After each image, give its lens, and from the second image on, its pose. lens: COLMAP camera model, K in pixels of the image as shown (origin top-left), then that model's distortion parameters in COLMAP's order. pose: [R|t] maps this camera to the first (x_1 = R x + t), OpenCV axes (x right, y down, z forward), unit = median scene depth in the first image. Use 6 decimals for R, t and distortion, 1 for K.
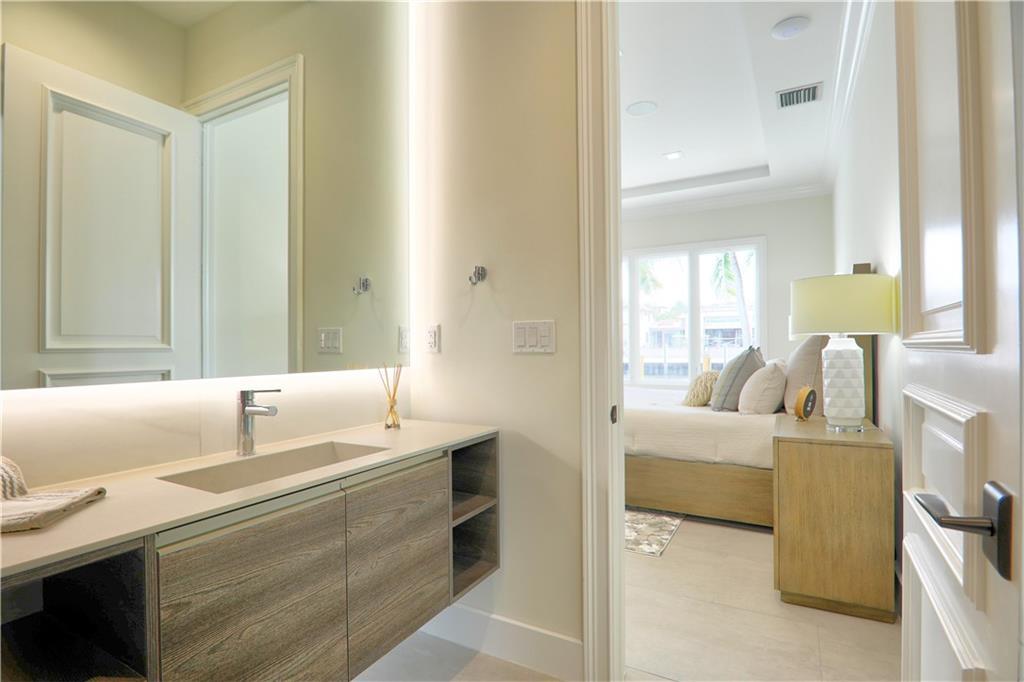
lens RADIAL K [[502.5, 0, 512.0], [0, 502.5, 341.0], [0, 0, 1]] dist [-0.018738, -0.000147]
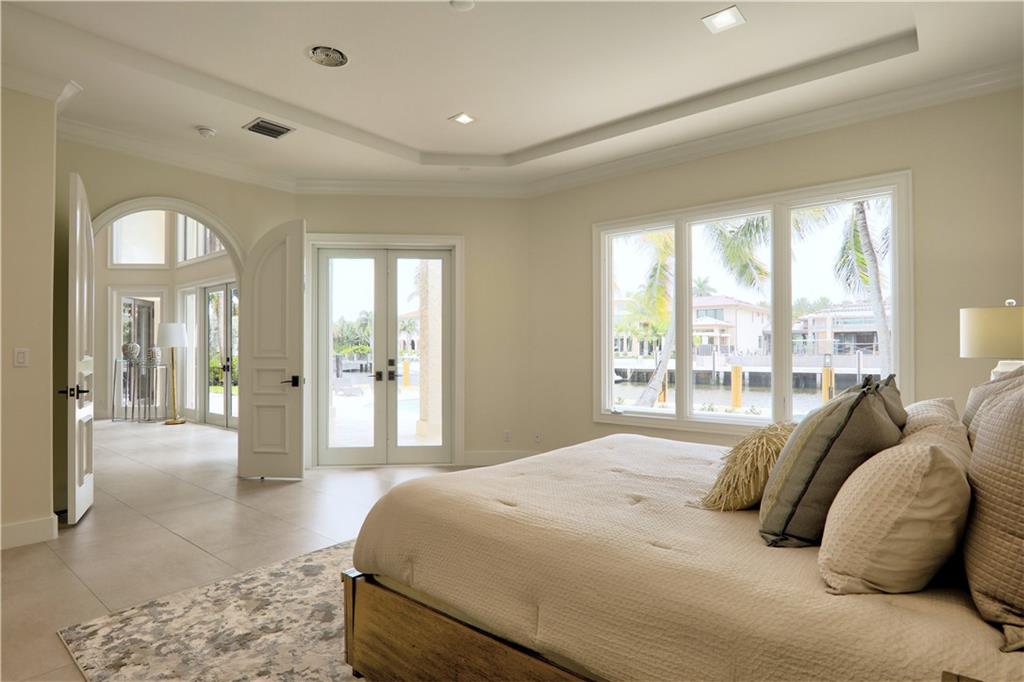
lens RADIAL K [[540.4, 0, 512.0], [0, 540.4, 341.0], [0, 0, 1]] dist [-0.001718, -0.000816]
pose [[0.985169, 0.002464, -0.171571, 0.259947], [-0.003726, 0.999968, -0.007033, -0.016435], [0.171548, 0.007568, 0.985147, 0.498888]]
